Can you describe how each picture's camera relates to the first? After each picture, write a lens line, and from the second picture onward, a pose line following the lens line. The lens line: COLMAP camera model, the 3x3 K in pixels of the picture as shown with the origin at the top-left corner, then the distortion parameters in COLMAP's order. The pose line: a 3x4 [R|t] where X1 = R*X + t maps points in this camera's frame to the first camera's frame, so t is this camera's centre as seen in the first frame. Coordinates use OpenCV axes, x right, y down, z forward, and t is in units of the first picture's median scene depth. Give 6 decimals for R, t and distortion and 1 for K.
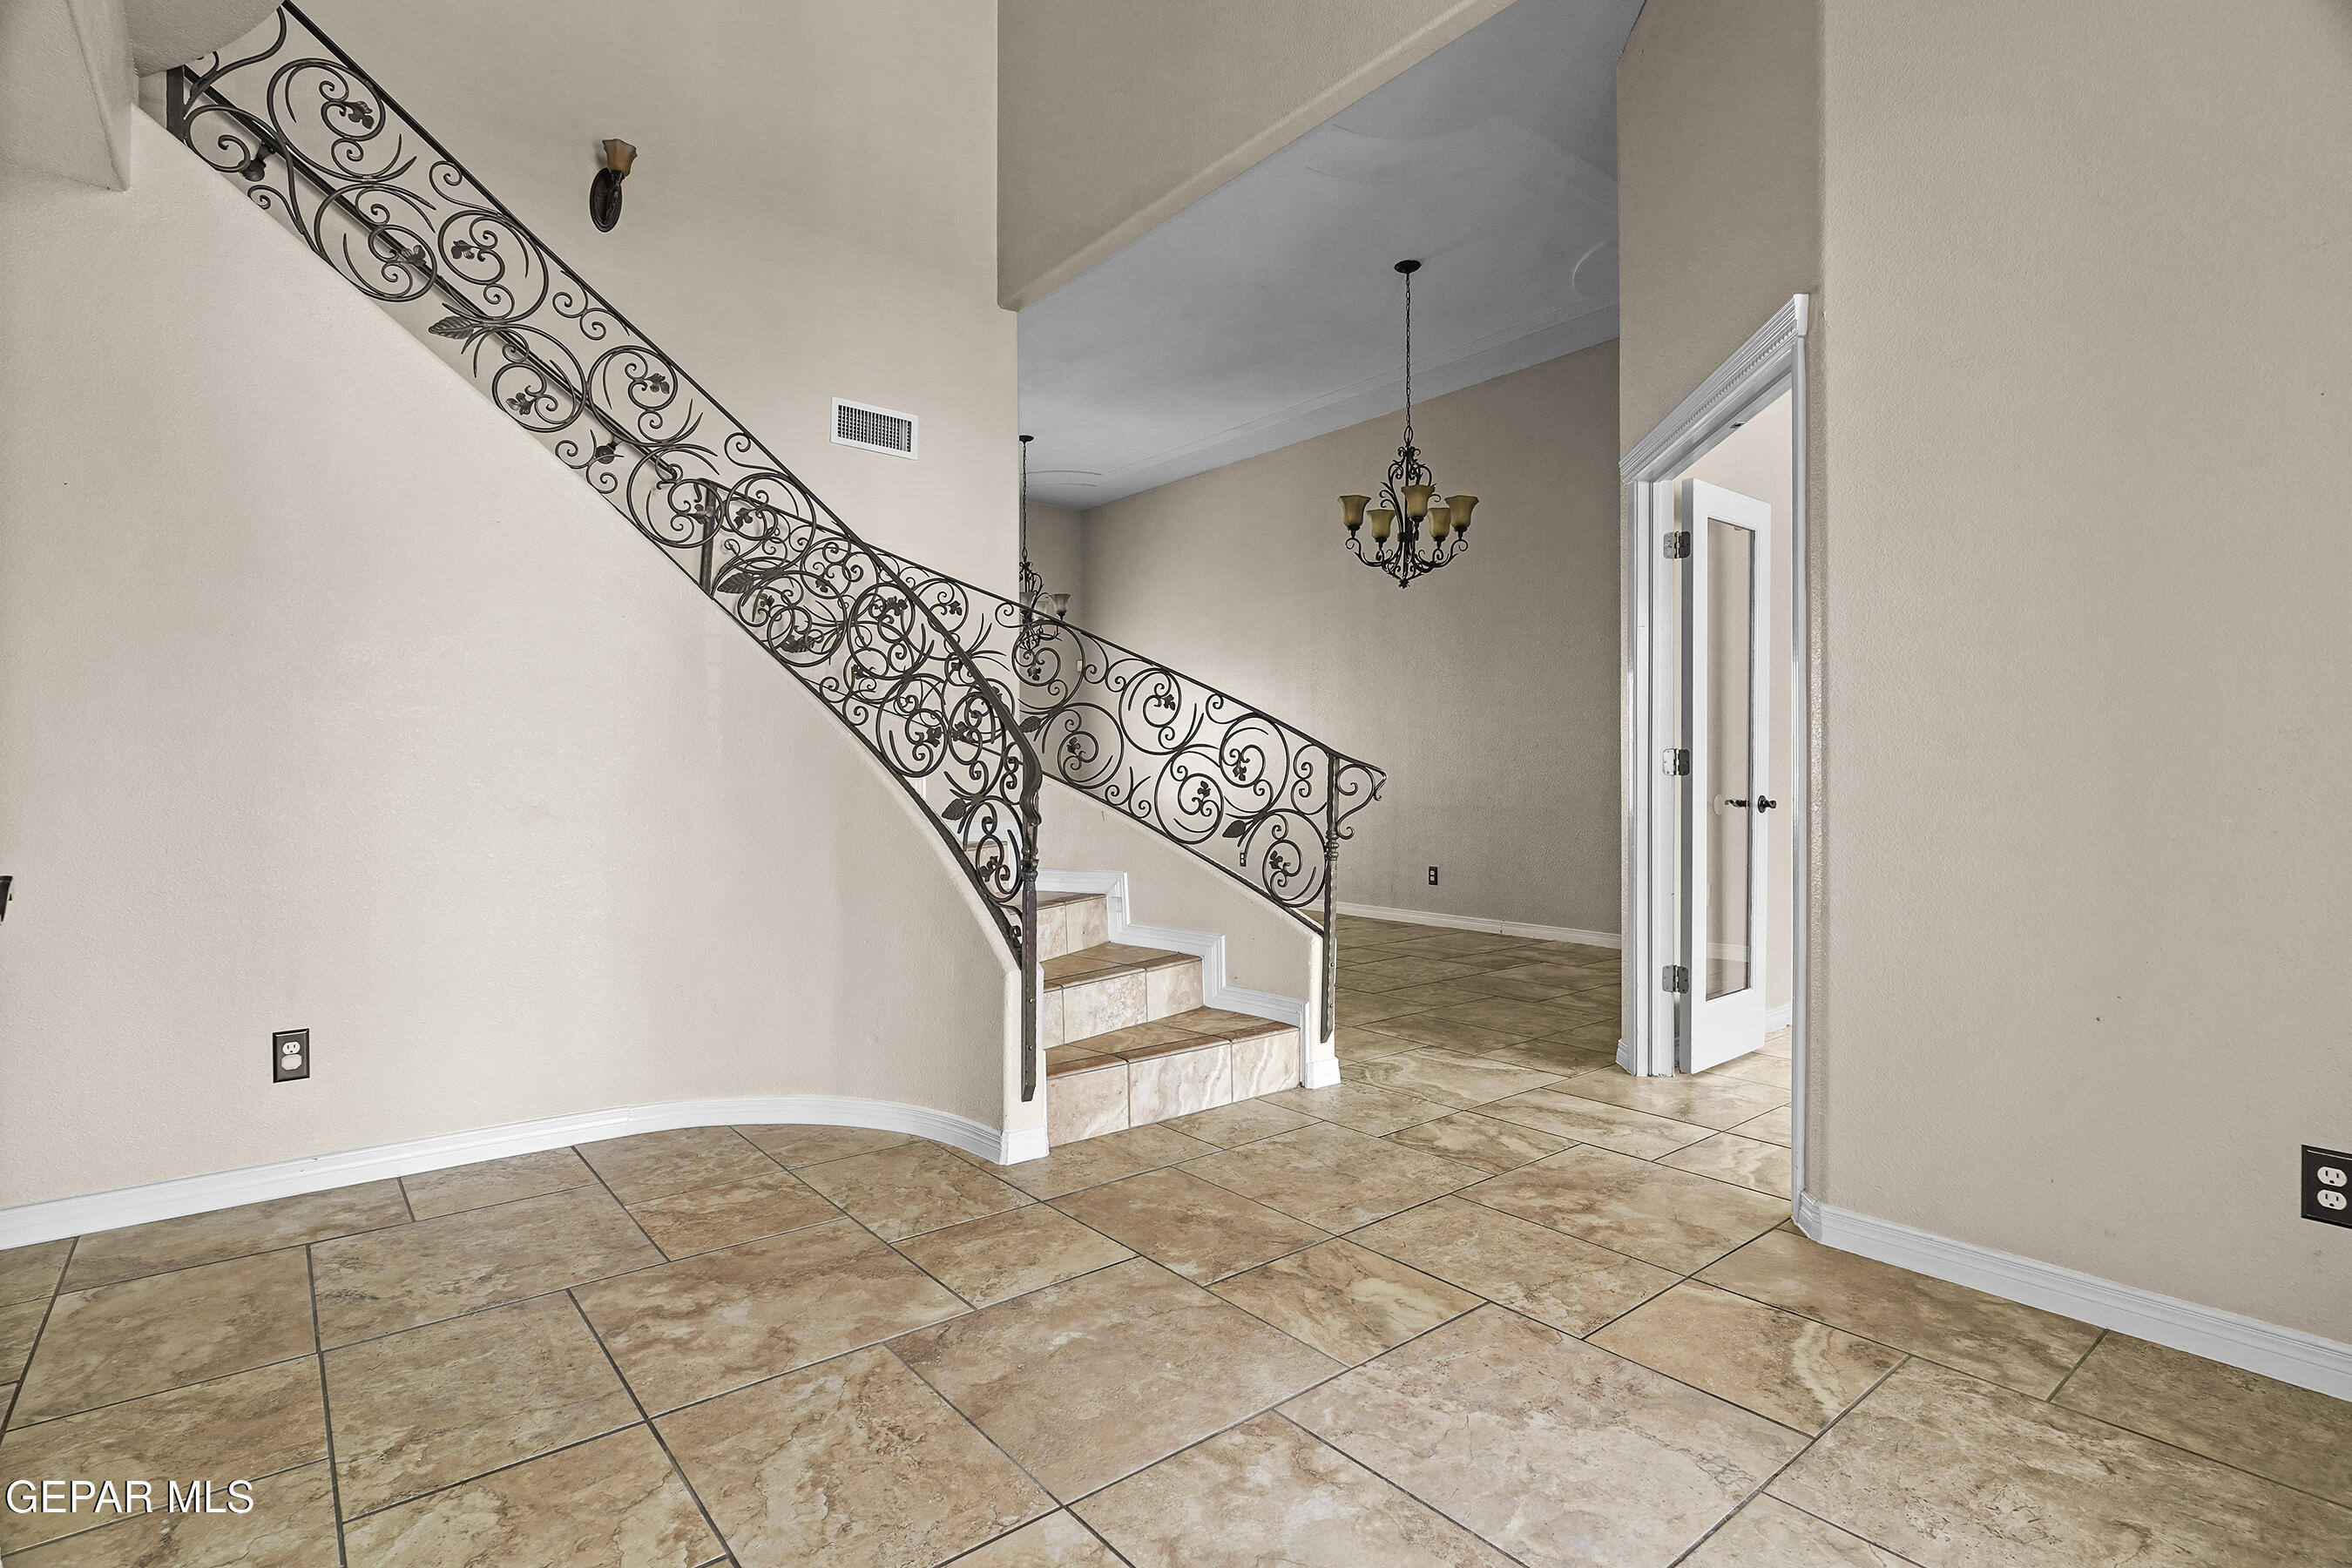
lens RADIAL K [[1132.8, 0, 1174.3], [0, 1132.8, 781.0], [0, 0, 1]] dist [-0.009048, 0.005522]
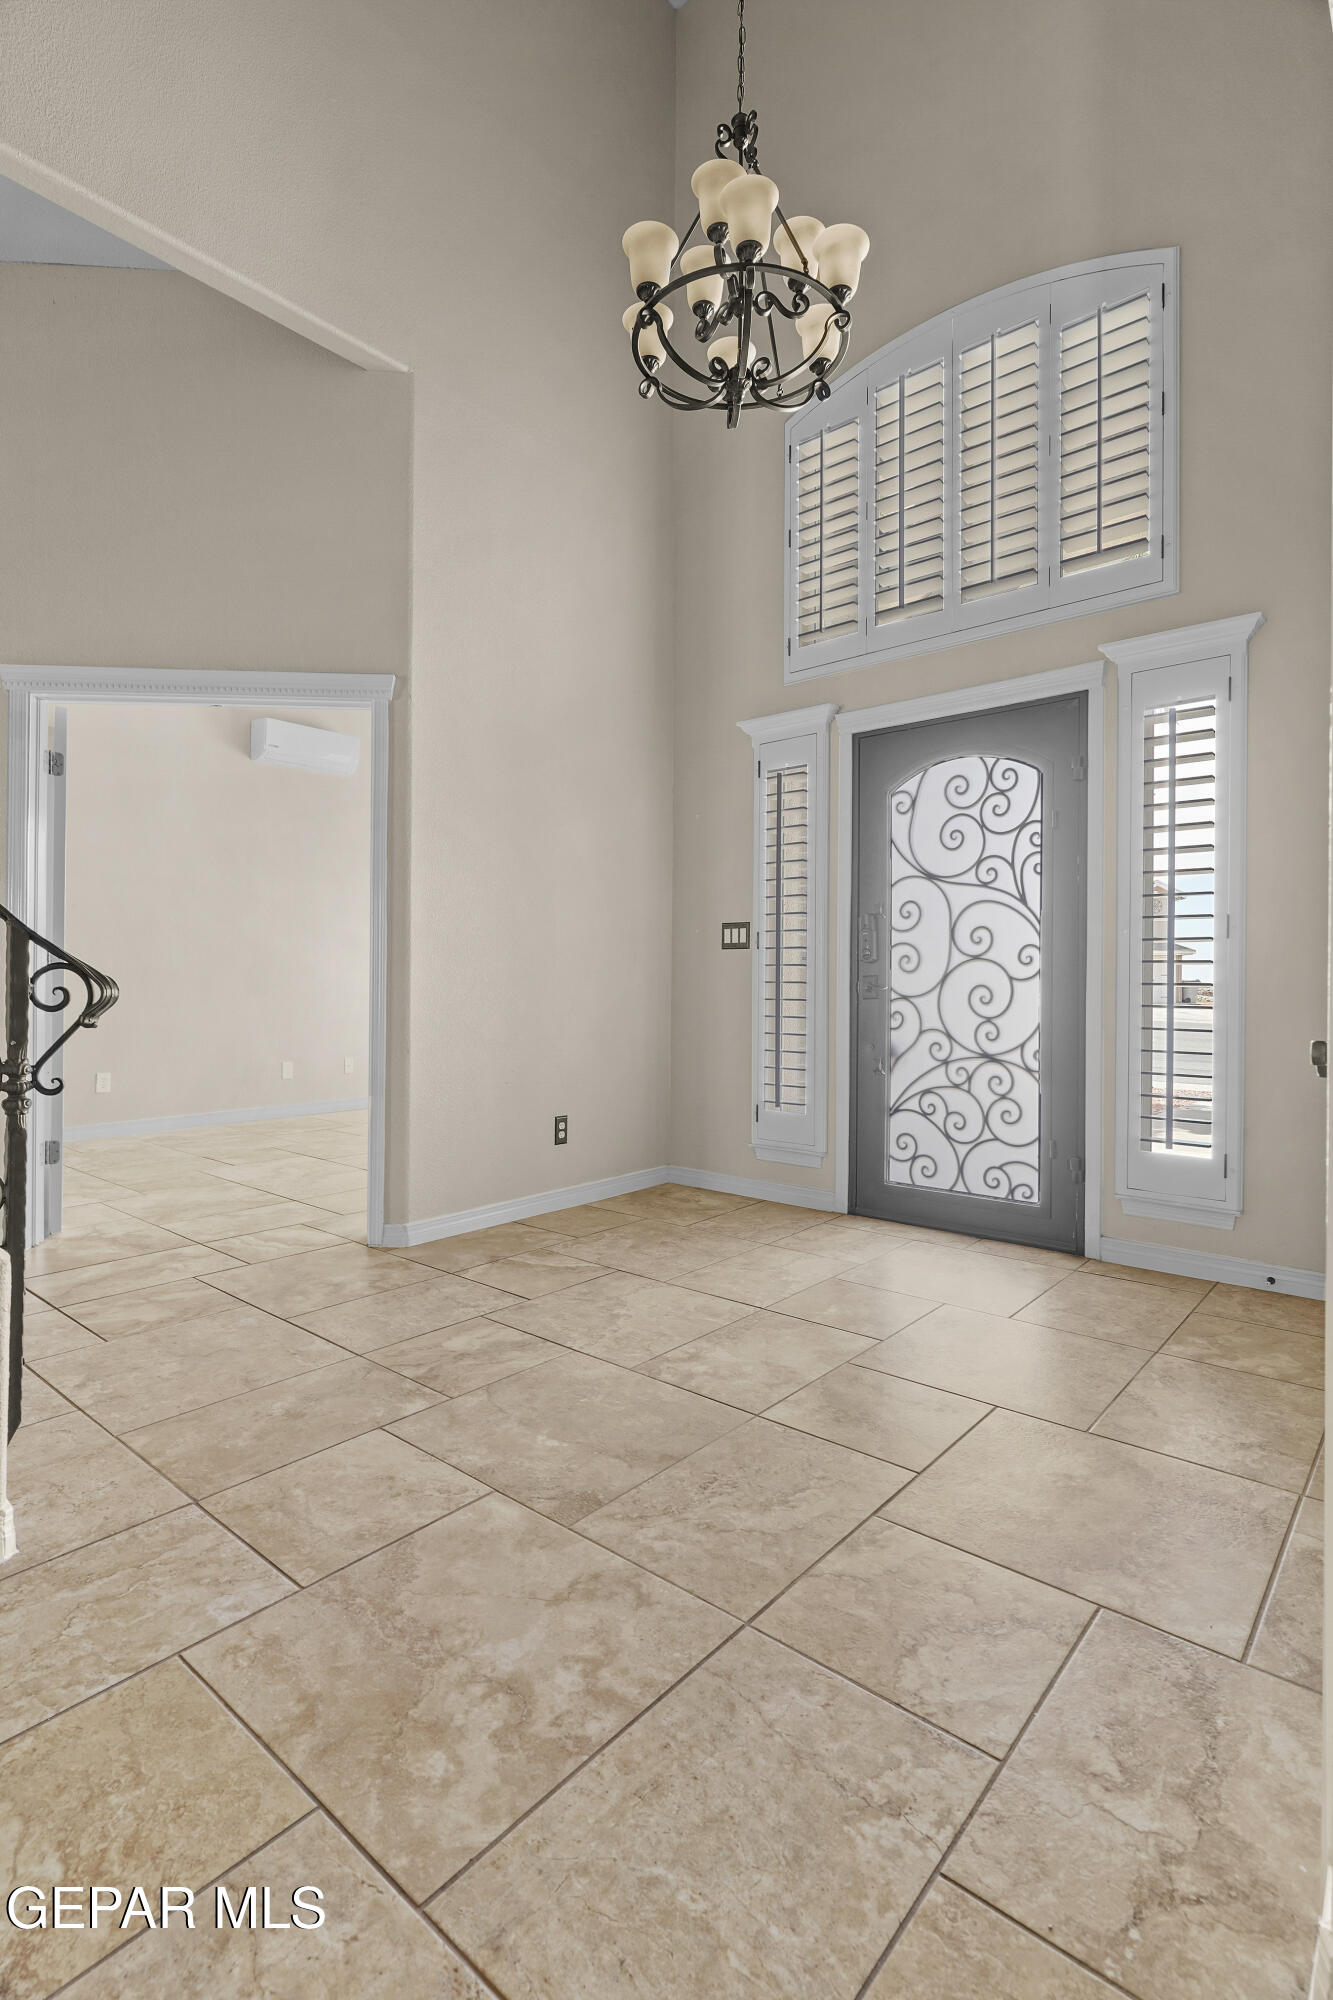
lens RADIAL K [[963.3, 0, 663.6], [0, 963.3, 988.8], [0, 0, 1]] dist [-0.009048, 0.005522]
pose [[-0.177398, -0.005891, 0.984121, -1.006103], [0.004663, 0.999966, 0.006827, 0.018118], [-0.984128, 0.005800, -0.177365, 0.973526]]
